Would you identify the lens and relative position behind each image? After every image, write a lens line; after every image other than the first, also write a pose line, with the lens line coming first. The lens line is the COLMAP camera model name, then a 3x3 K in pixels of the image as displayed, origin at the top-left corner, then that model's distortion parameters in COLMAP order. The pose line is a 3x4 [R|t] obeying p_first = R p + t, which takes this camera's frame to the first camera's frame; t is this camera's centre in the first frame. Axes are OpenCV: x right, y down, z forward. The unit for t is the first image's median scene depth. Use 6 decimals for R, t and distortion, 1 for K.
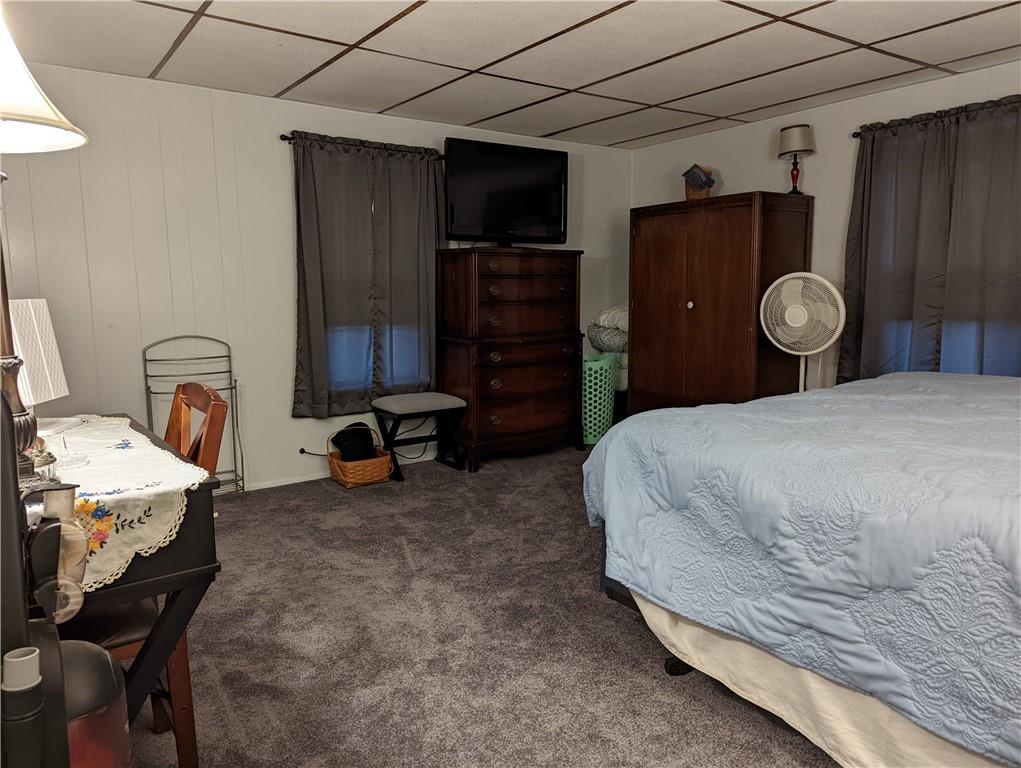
lens RADIAL K [[726.8, 0, 510.5], [0, 726.8, 384.0], [0, 0, 1]] dist [0.072969, -0.063677]
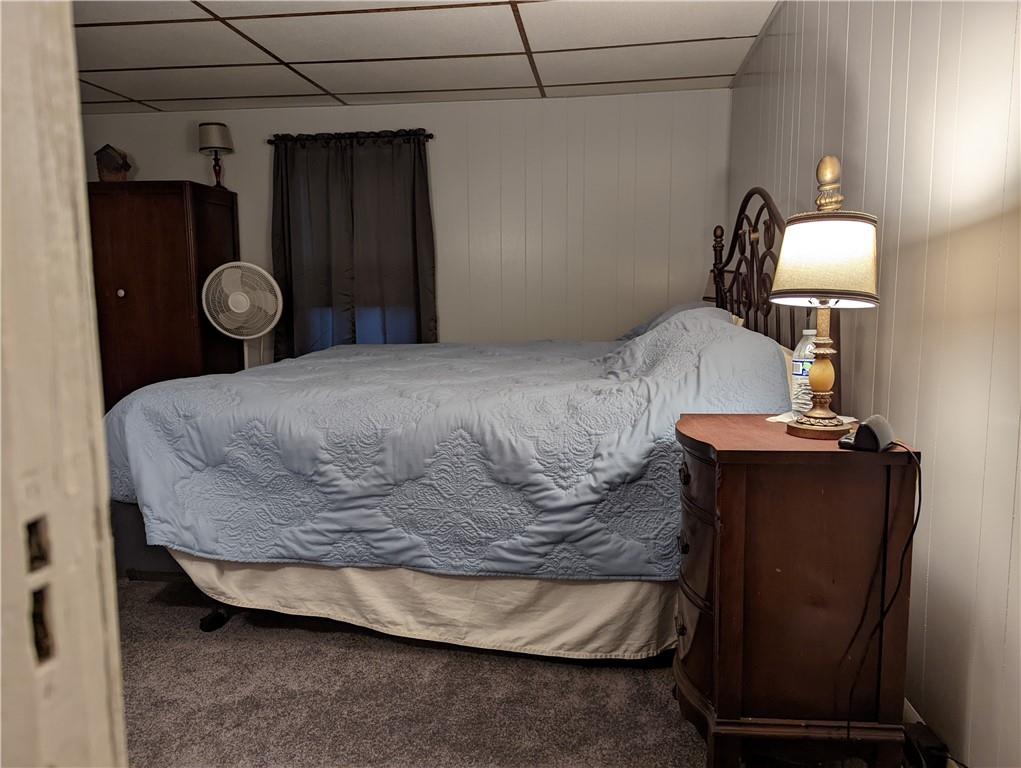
lens RADIAL K [[726.8, 0, 510.5], [0, 726.8, 384.0], [0, 0, 1]] dist [0.072969, -0.063677]
pose [[0.692189, -0.081784, 0.717067, -0.240171], [0.088667, 0.995669, 0.027968, 0.065670], [-0.716249, 0.044221, 0.696443, -0.052939]]
